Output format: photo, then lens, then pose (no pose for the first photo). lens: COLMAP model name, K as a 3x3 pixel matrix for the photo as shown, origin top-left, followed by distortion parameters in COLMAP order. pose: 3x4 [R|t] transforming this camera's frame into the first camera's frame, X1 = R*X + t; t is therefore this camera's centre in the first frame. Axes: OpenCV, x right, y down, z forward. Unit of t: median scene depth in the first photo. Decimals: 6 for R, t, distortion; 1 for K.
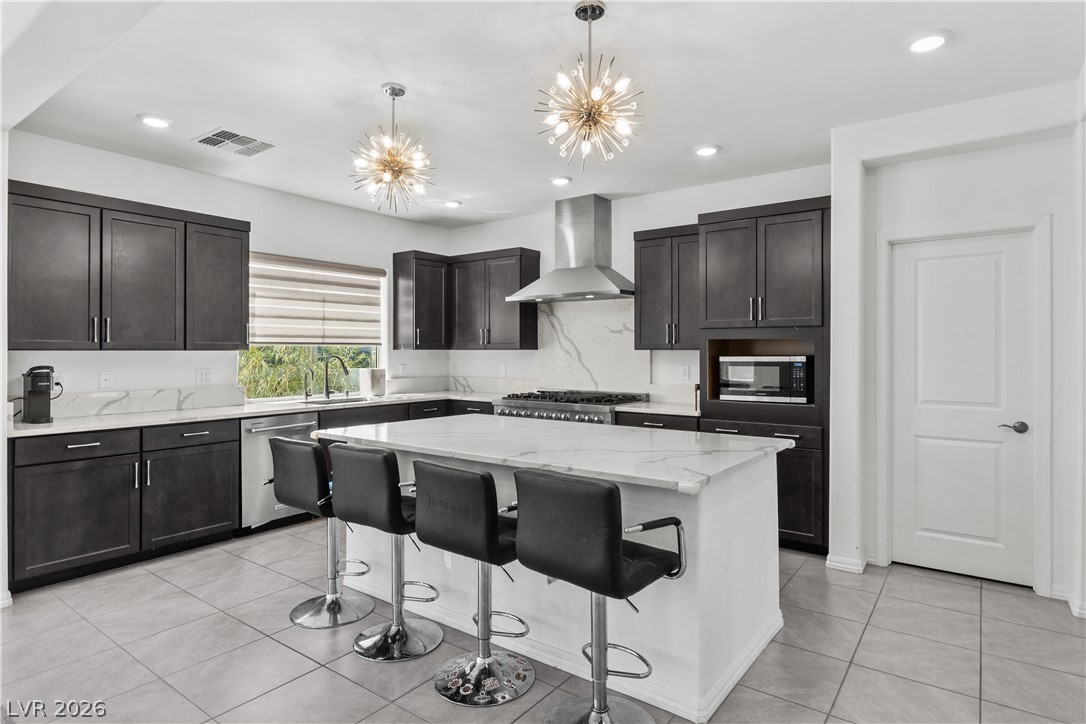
lens RADIAL K [[590.7, 0, 547.6], [0, 590.7, 350.6], [0, 0, 1]] dist [0.002716, -0.001606]
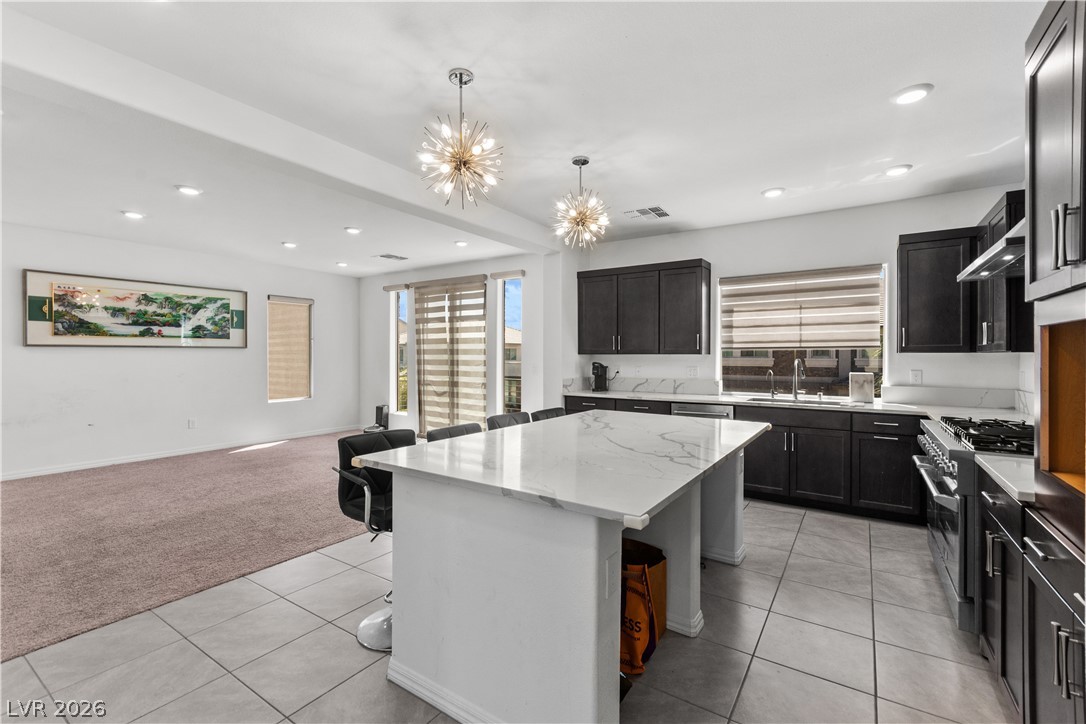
lens RADIAL K [[481.8, 0, 545.2], [0, 481.8, 352.3], [0, 0, 1]] dist [0.003006, 0.000270]
pose [[0.049318, -0.003528, -0.998777, 0.567843], [0.000682, 0.999994, -0.003499, -0.000776], [0.998783, -0.000508, 0.049321, 0.589243]]
